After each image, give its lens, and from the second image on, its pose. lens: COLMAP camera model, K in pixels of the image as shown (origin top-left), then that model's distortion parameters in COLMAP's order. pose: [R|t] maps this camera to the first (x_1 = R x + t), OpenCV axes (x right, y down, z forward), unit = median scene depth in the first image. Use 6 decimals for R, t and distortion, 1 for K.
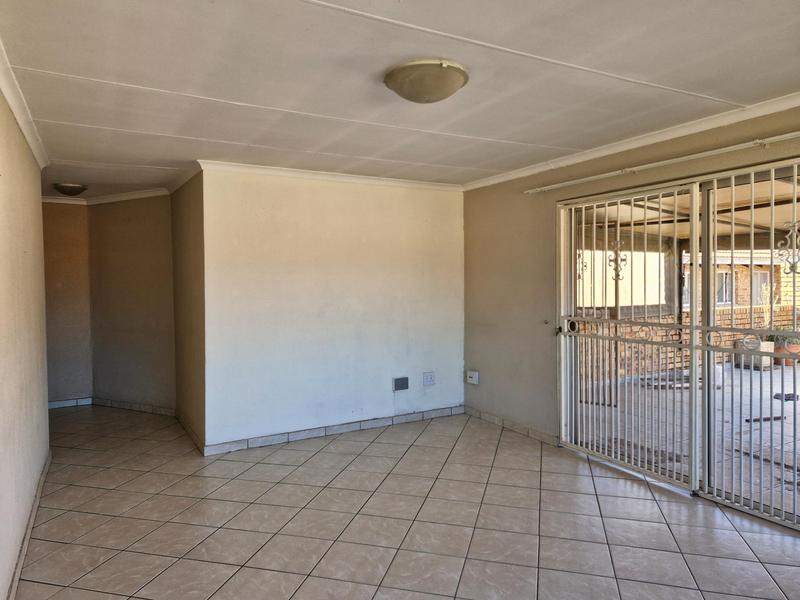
lens RADIAL K [[551.7, 0, 398.8], [0, 551.7, 296.4], [0, 0, 1]] dist [0.060458, -0.060496]
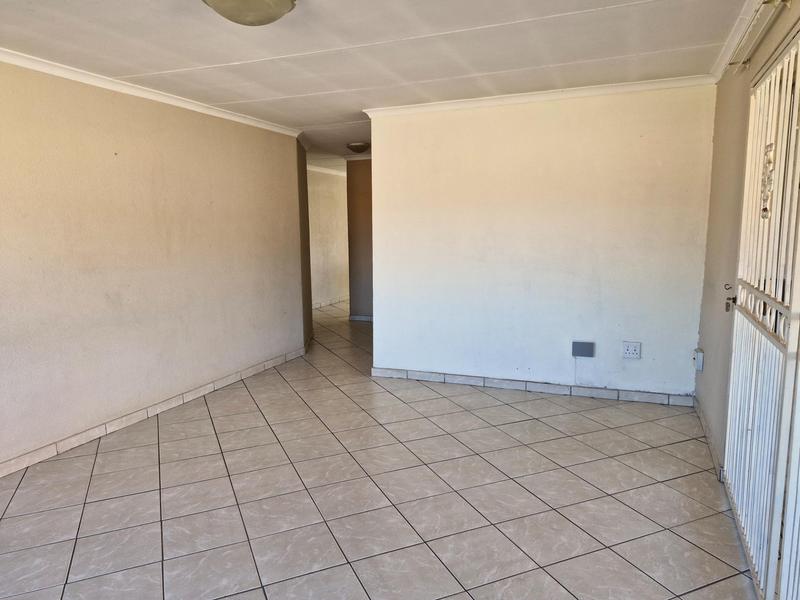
lens RADIAL K [[551.7, 0, 396.6], [0, 551.7, 302.9], [0, 0, 1]] dist [0.060458, -0.060496]
pose [[0.628208, 0.111637, -0.769994, 0.488044], [-0.021951, 0.991802, 0.125887, -0.006889], [0.777735, -0.062181, 0.625509, 0.299094]]
